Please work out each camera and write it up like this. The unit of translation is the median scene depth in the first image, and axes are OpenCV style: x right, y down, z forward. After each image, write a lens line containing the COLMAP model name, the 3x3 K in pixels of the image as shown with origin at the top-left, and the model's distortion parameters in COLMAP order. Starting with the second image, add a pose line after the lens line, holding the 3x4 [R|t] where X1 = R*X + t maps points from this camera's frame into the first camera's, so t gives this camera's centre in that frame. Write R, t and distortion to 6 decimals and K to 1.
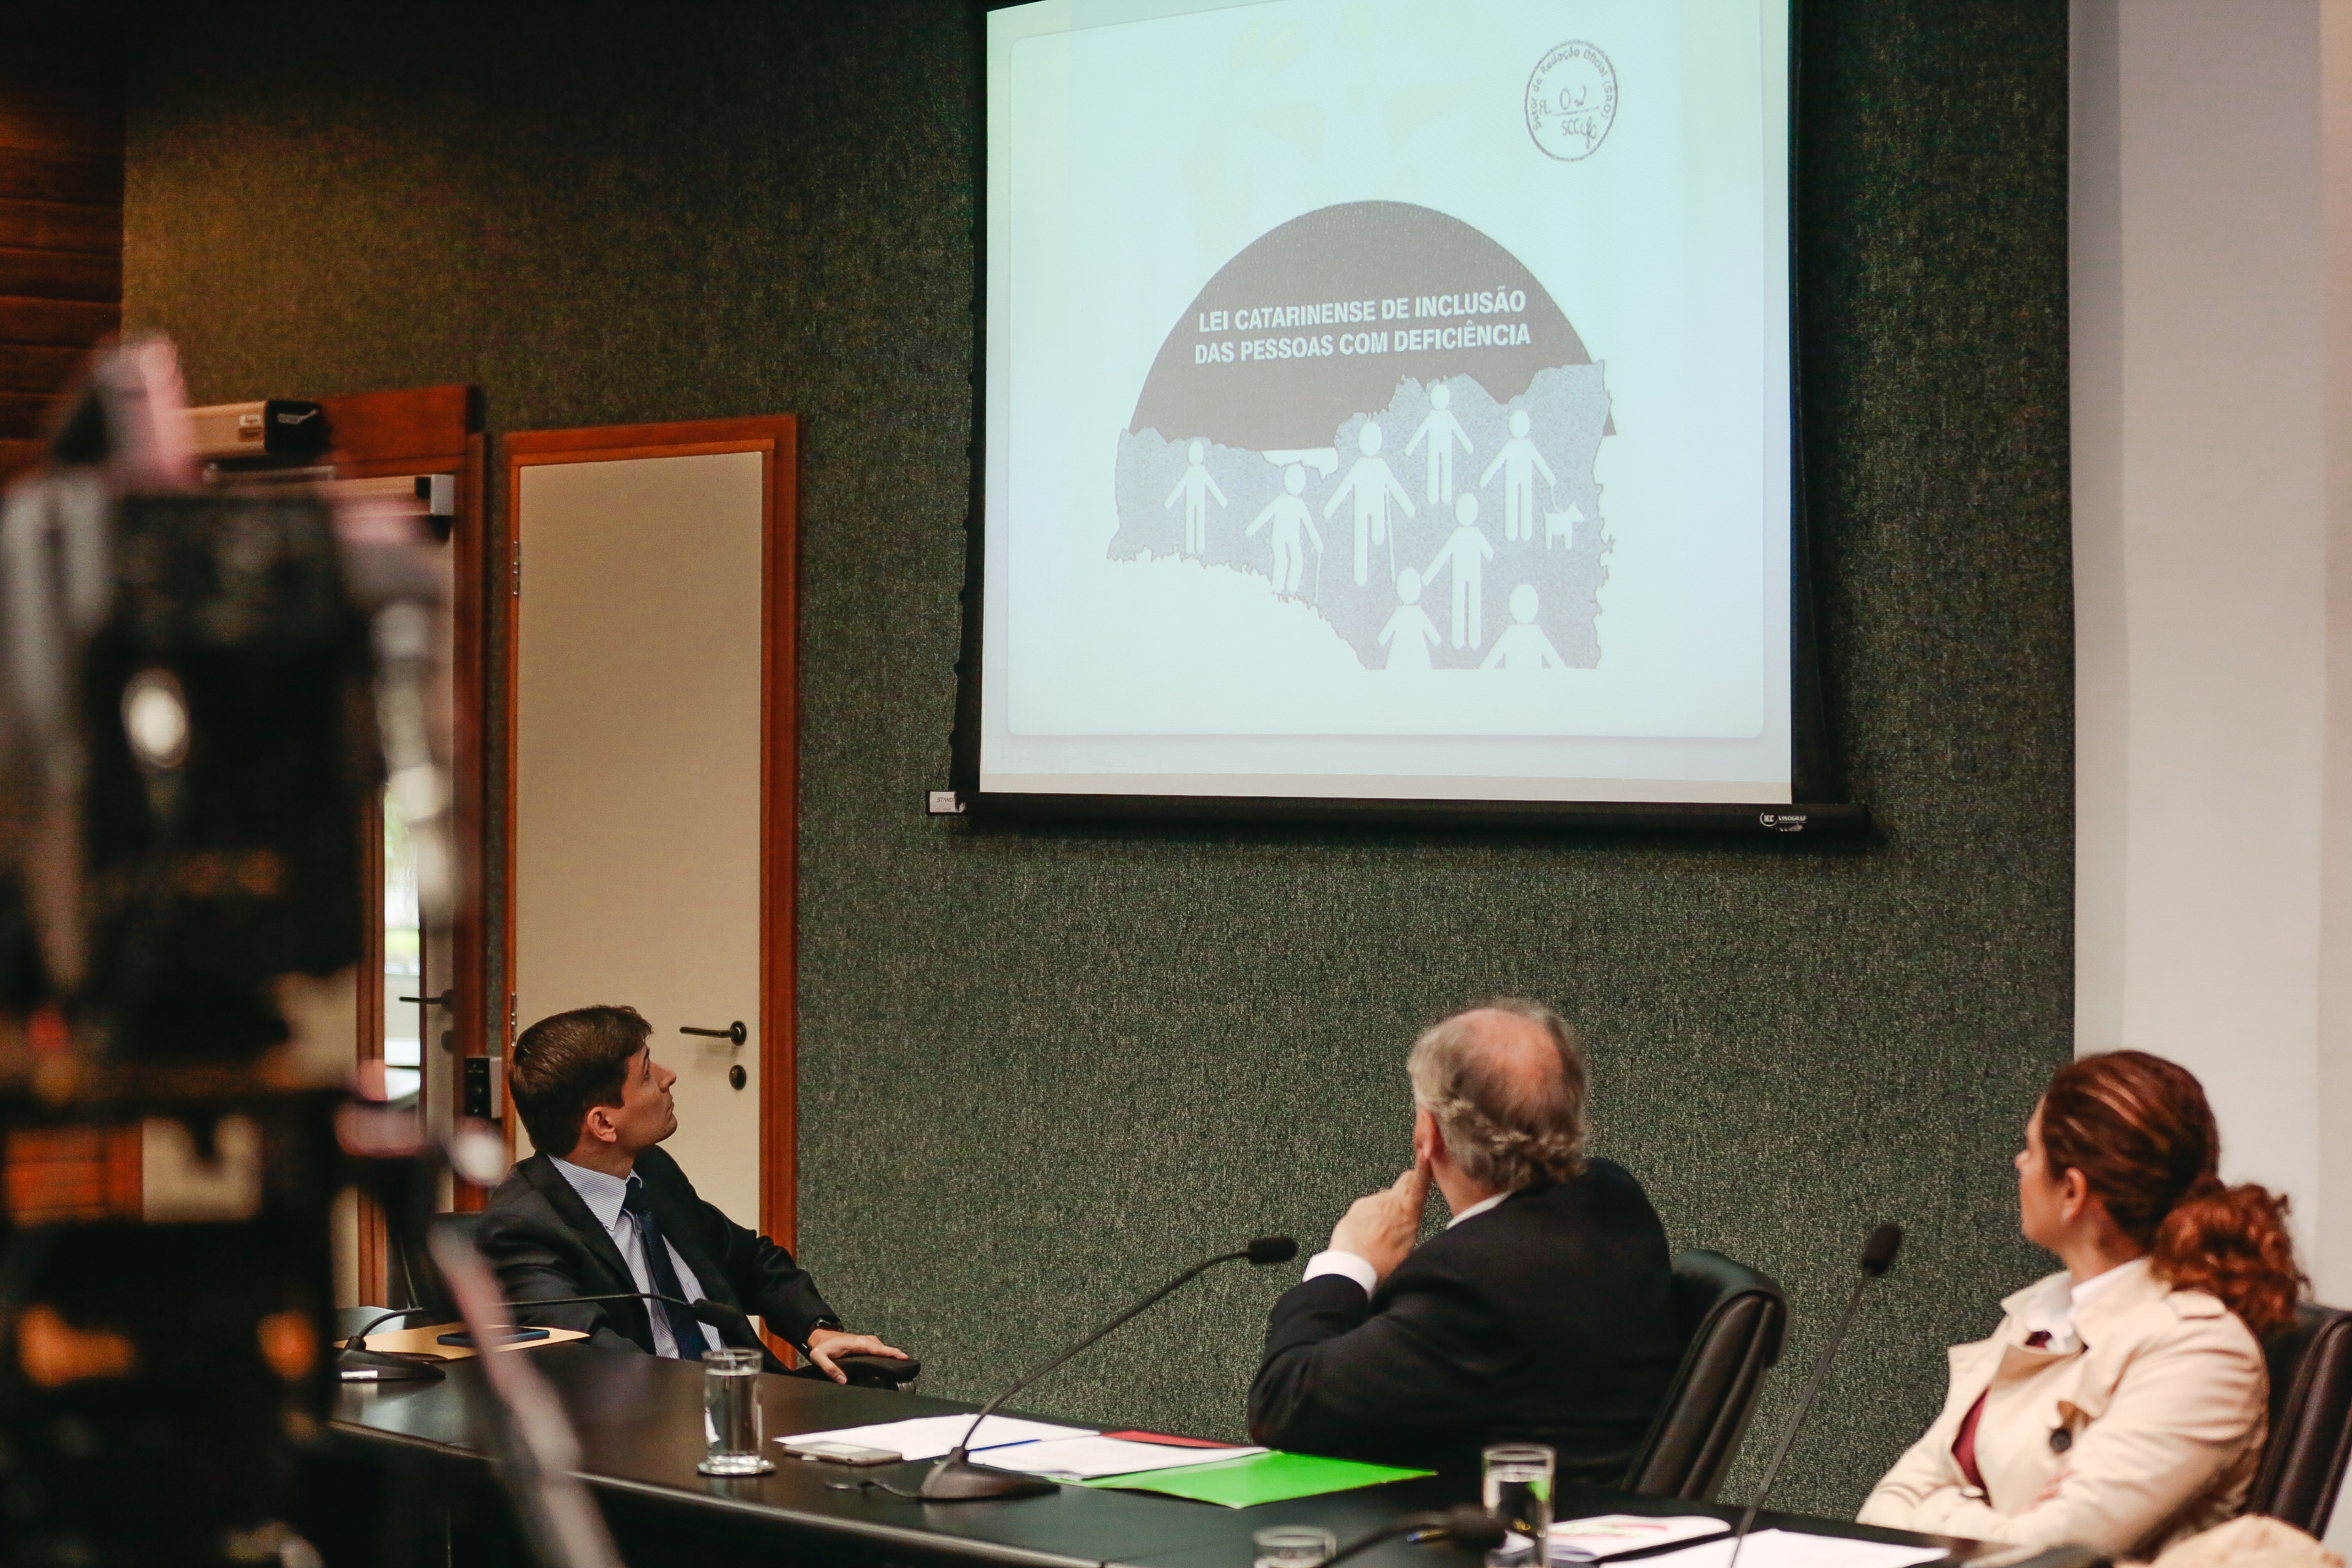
lens RADIAL K [[4453.0, 0, 1186.3], [0, 4453.0, 785.7], [0, 0, 1]] dist [-0.301443, 0.000000]
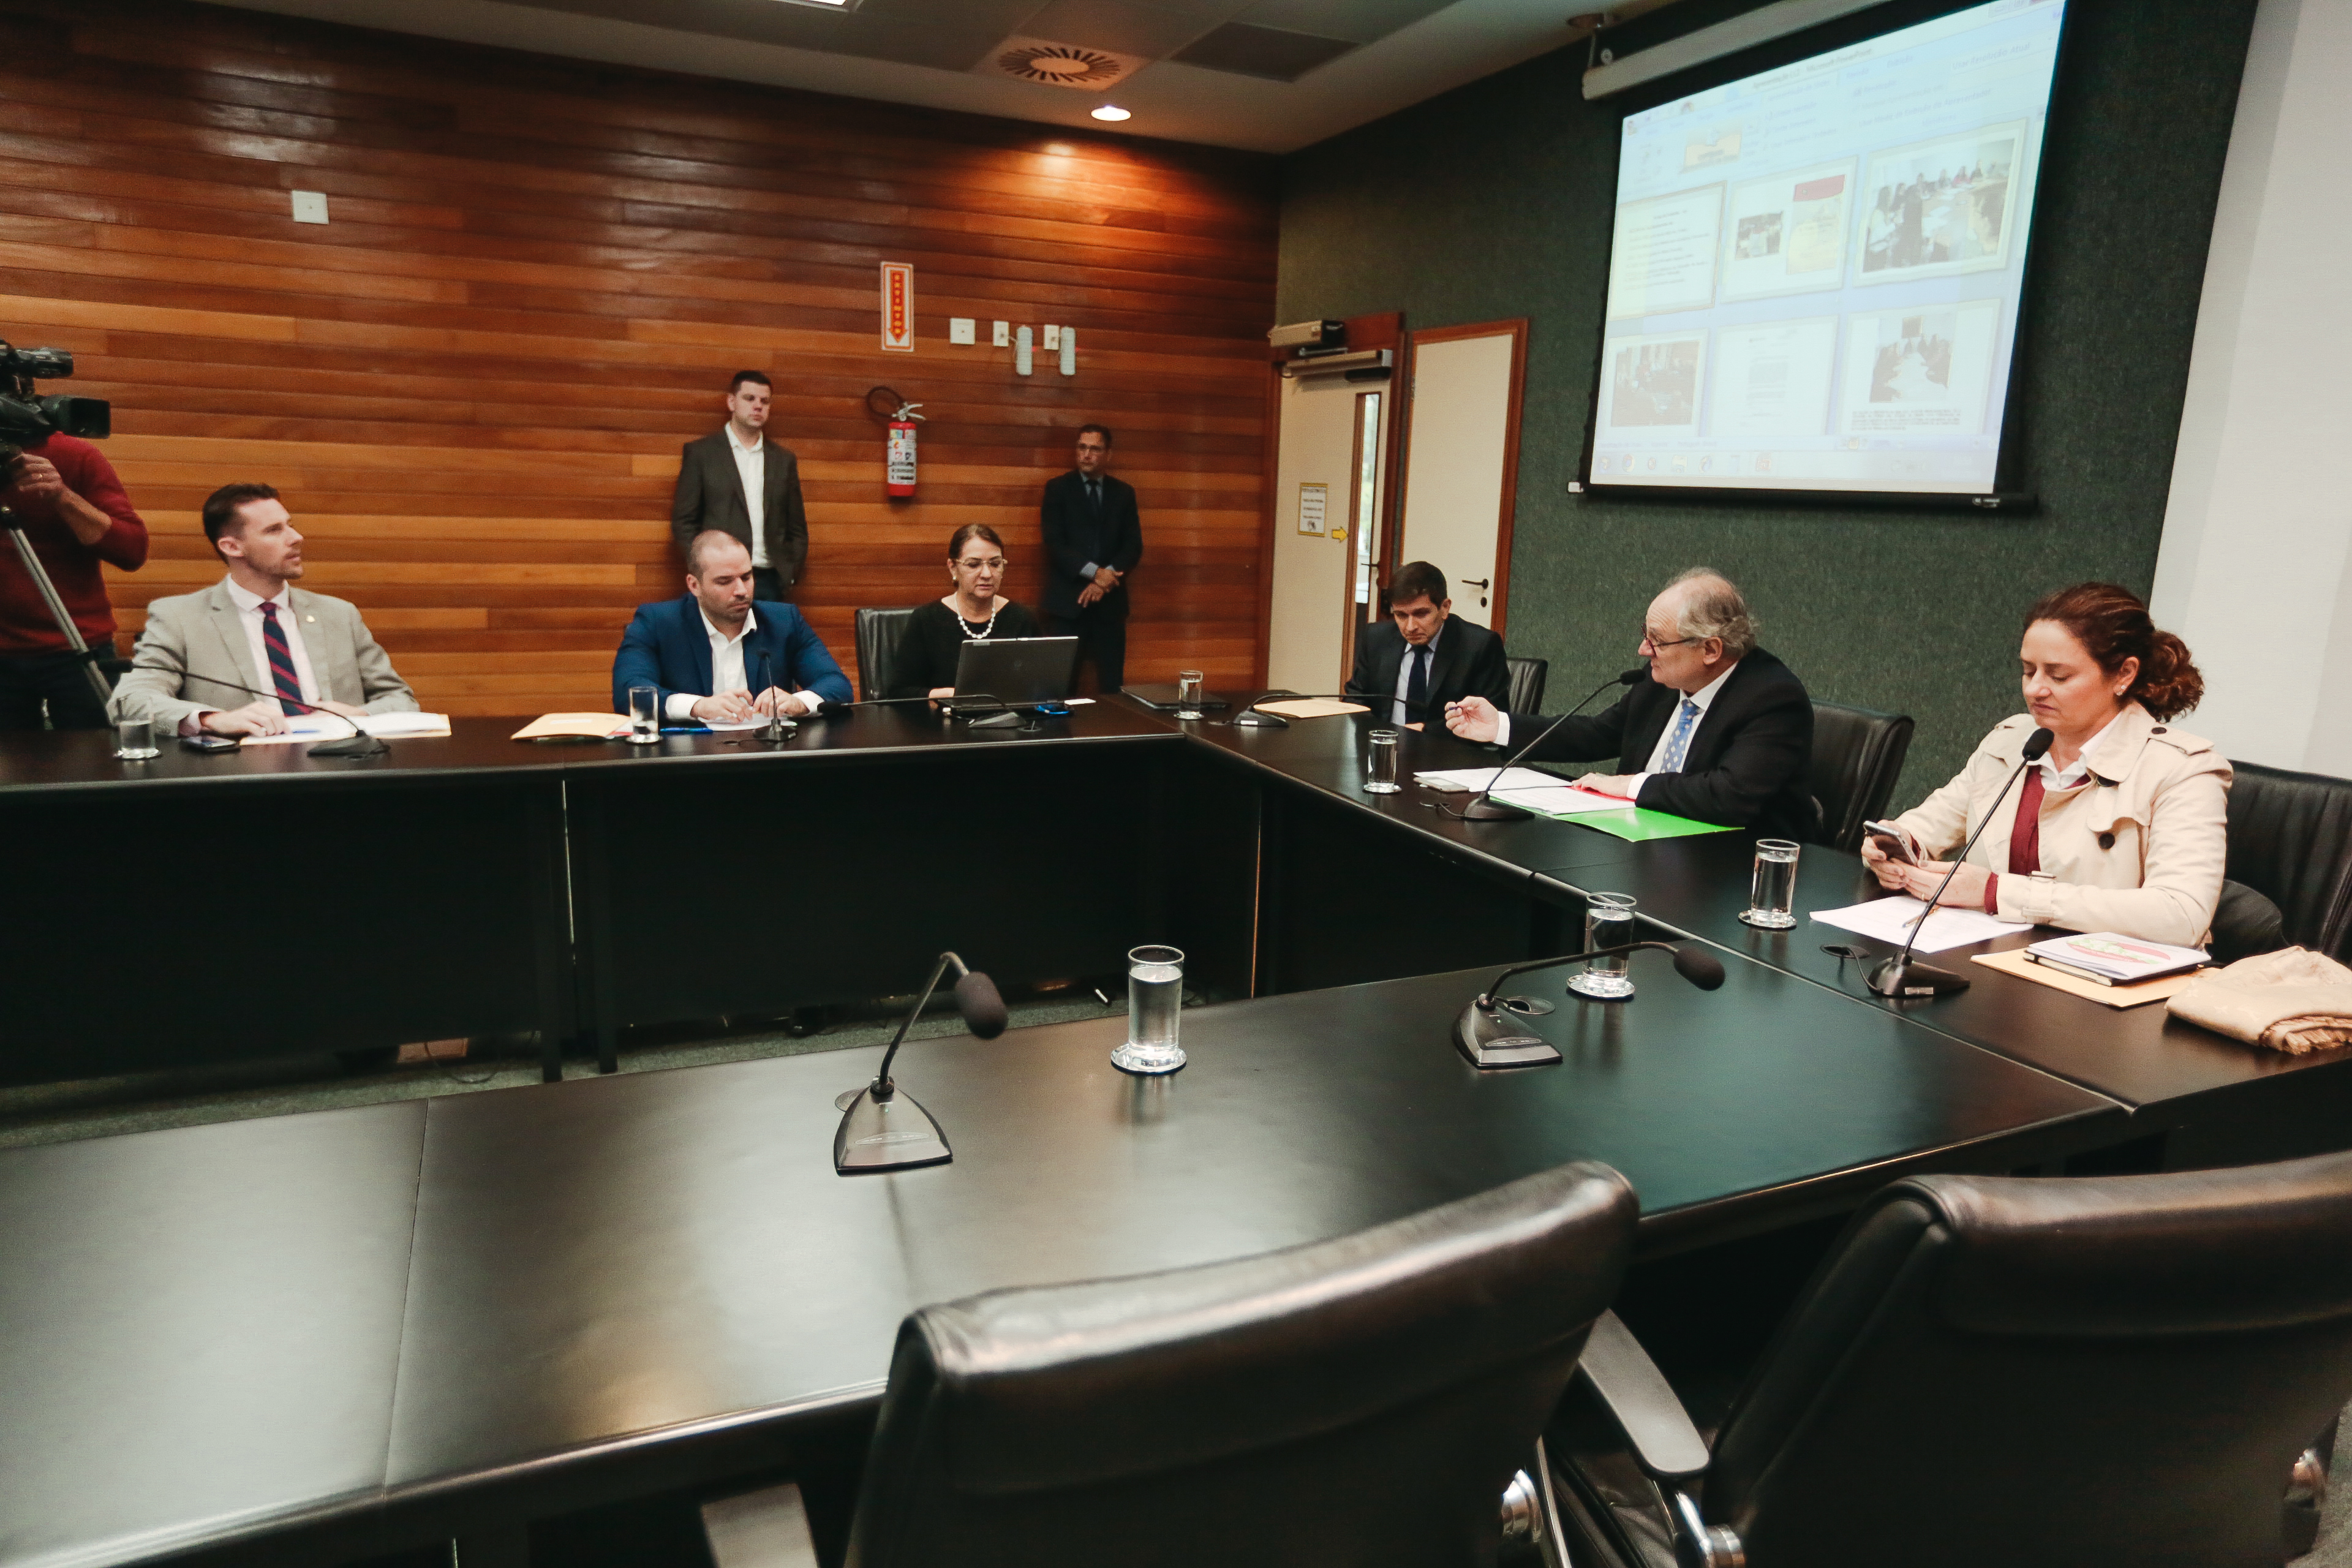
lens RADIAL K [[1438.6, 0, 1198.3], [0, 1438.6, 788.0], [0, 0, 1]] dist [-0.007334, 0.010409]
pose [[0.939563, 0.100796, -0.327202, 0.027250], [-0.035348, 0.979133, 0.200123, 0.017160], [0.340546, -0.176462, 0.923520, 0.261358]]
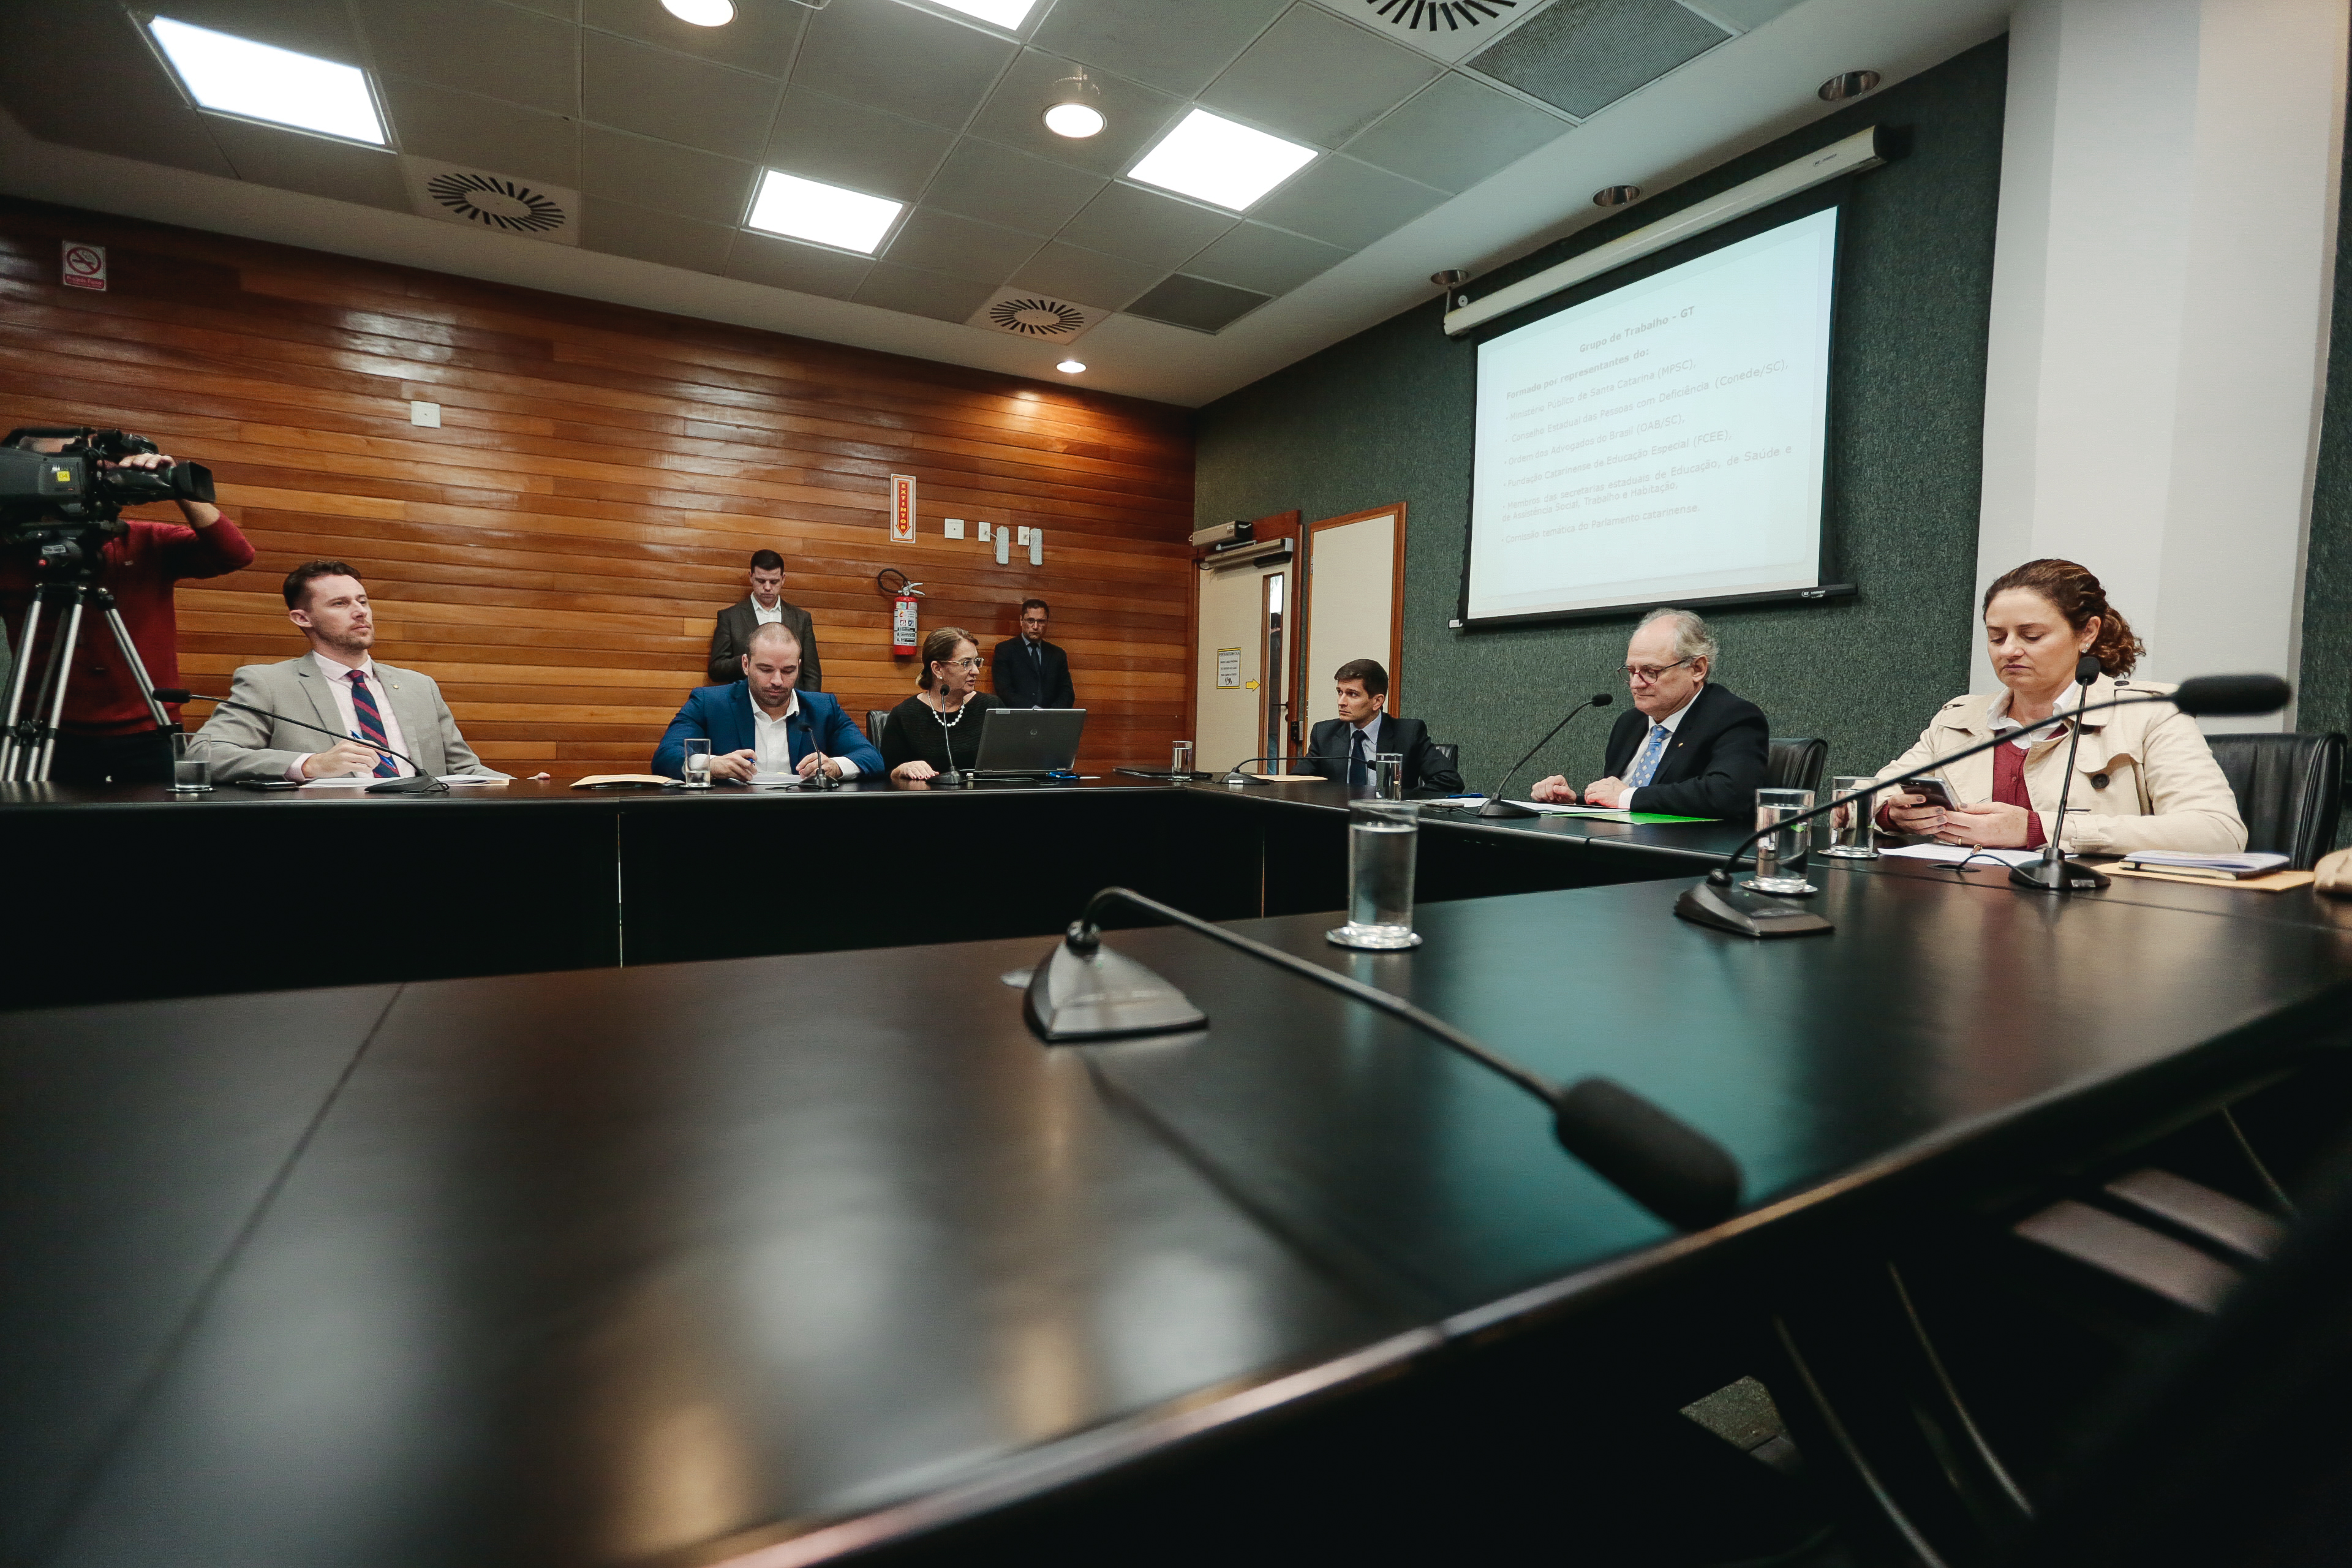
lens RADIAL K [[1074.1, 0, 1195.0], [0, 1074.1, 783.7], [0, 0, 1]] dist [-0.031499, 0.002044]
pose [[0.965723, 0.038084, -0.256767, -0.042157], [-0.022313, 0.997697, 0.064056, 0.082780], [0.258615, -0.056131, 0.964348, 0.328366]]
